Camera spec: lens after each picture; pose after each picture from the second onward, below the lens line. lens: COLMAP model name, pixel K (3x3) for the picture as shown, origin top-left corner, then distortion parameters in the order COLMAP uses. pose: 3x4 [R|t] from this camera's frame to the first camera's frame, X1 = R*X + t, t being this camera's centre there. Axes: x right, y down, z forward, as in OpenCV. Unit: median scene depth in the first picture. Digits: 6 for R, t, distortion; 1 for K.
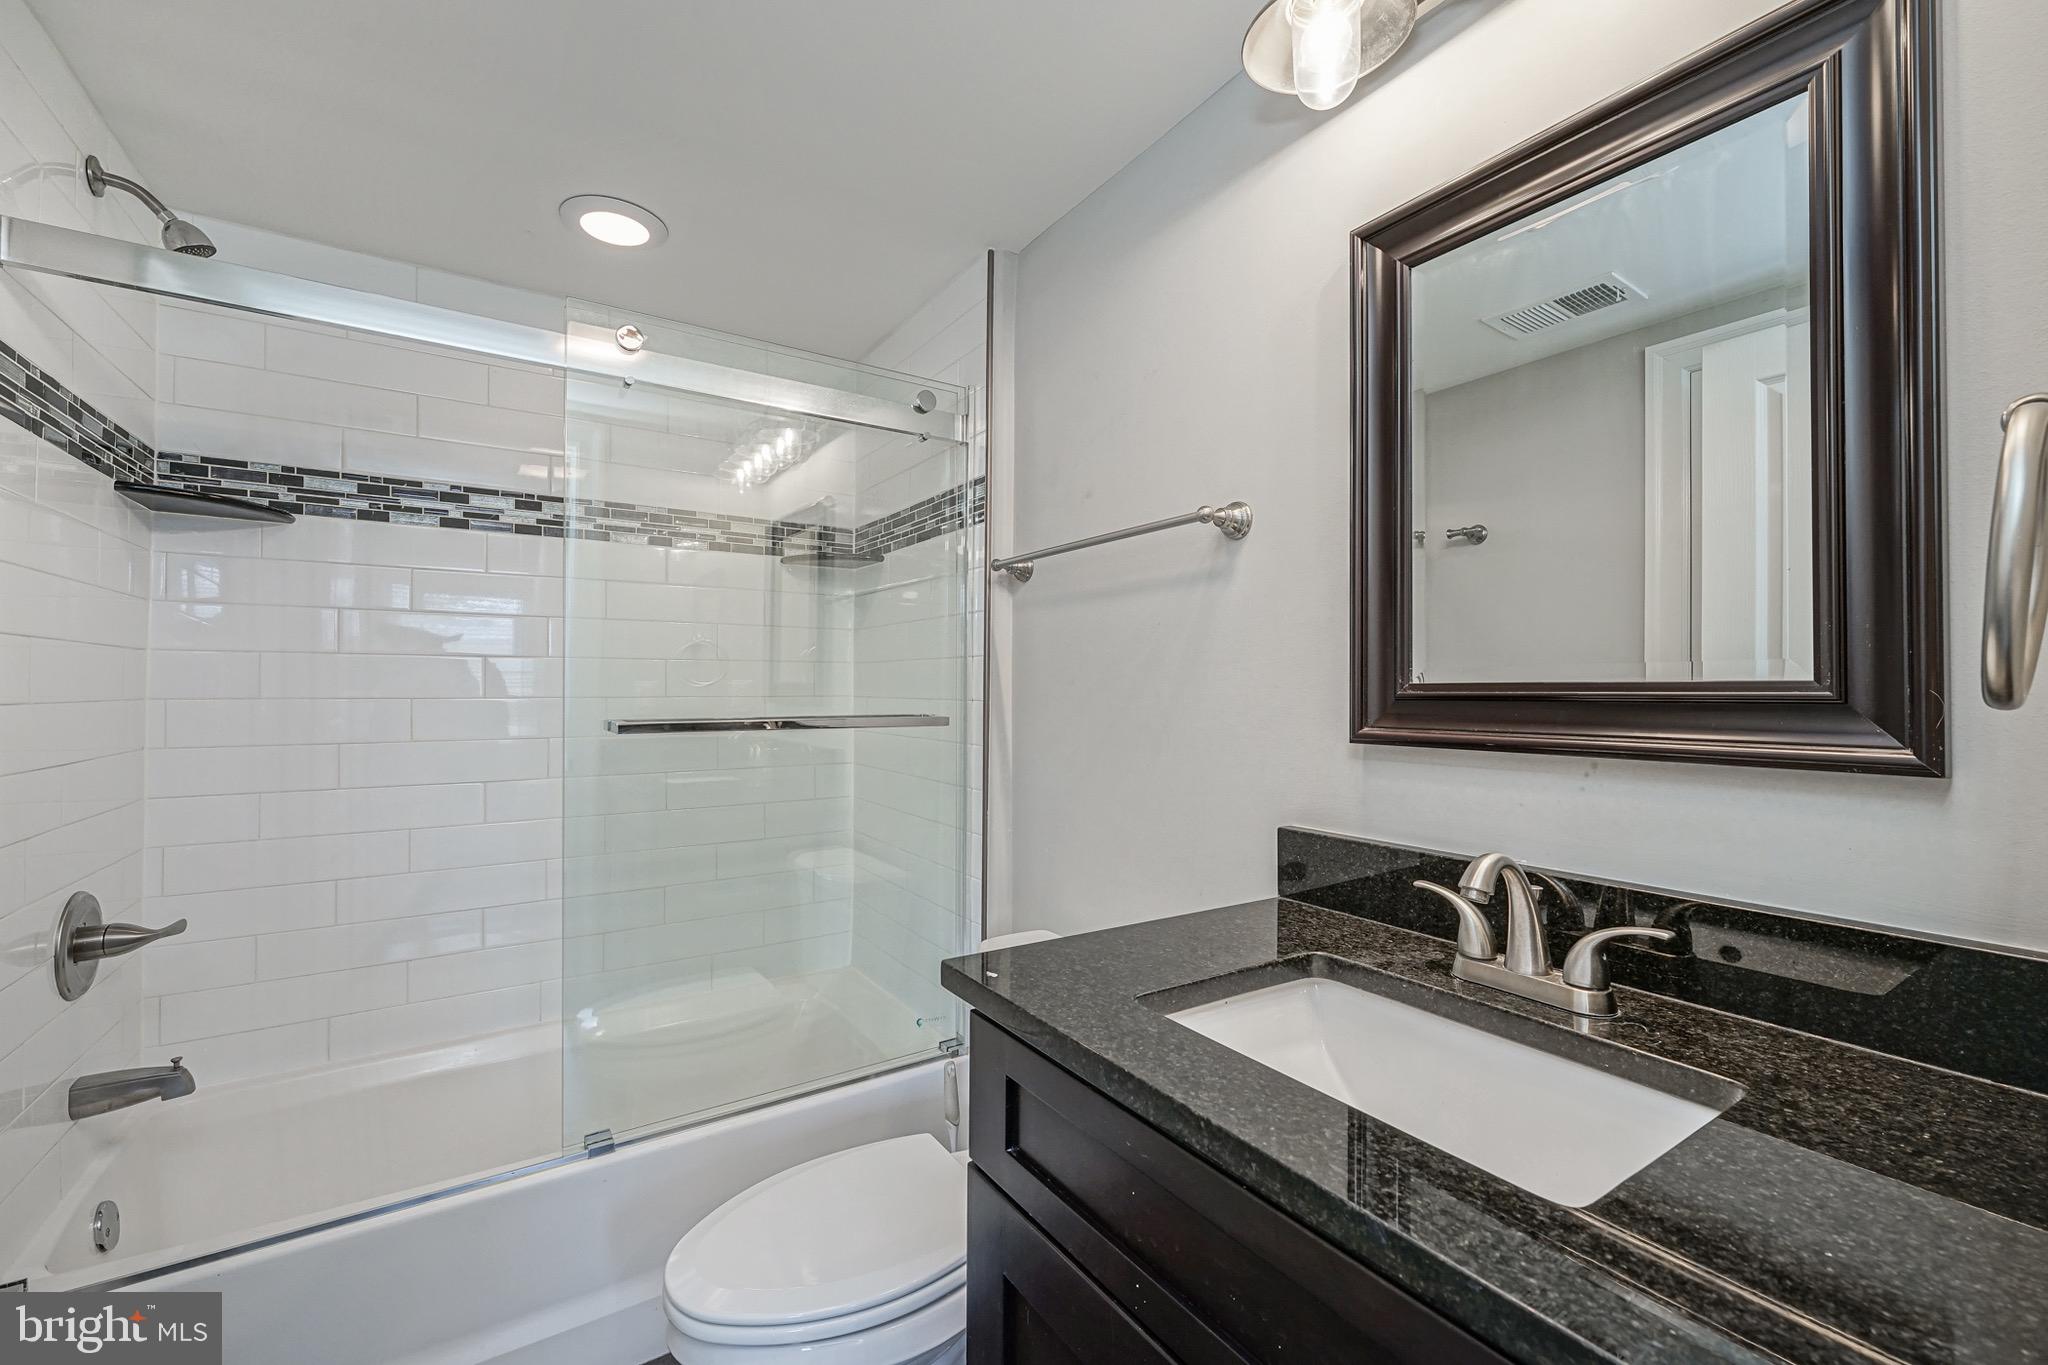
lens RADIAL K [[846.9, 0, 1025.8], [0, 846.9, 684.3], [0, 0, 1]] dist [-0.020962, -0.000020]
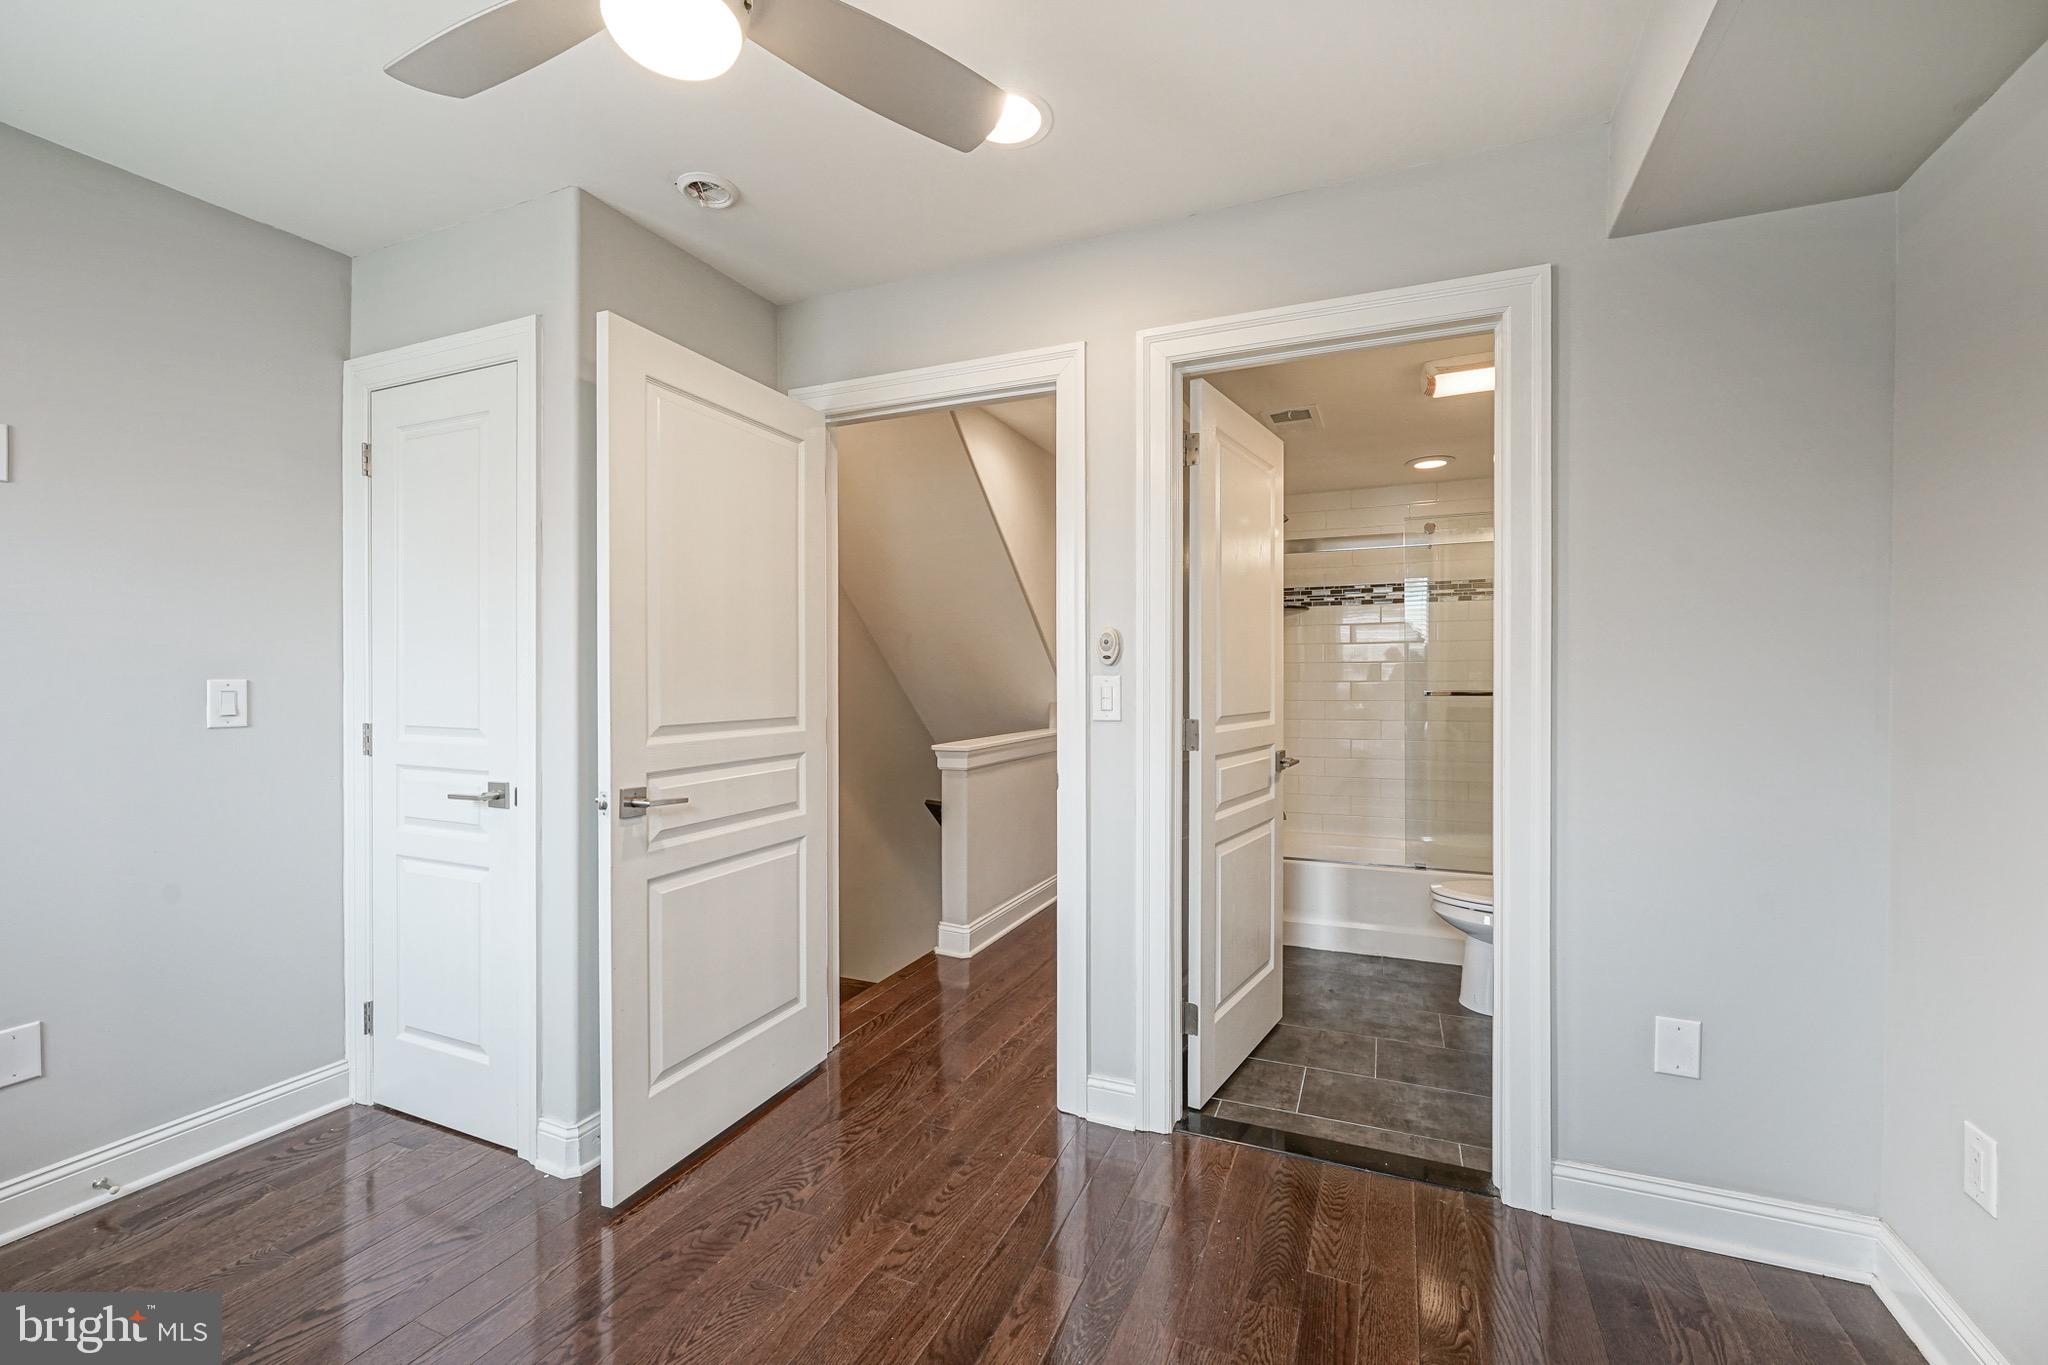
lens RADIAL K [[846.9, 0, 1026.4], [0, 846.9, 680.0], [0, 0, 1]] dist [-0.020962, -0.000020]
pose [[0.539634, 0.004046, -0.841890, 0.744096], [0.004172, 0.999963, 0.007480, -0.004773], [0.841890, -0.007549, 0.539597, -1.009637]]
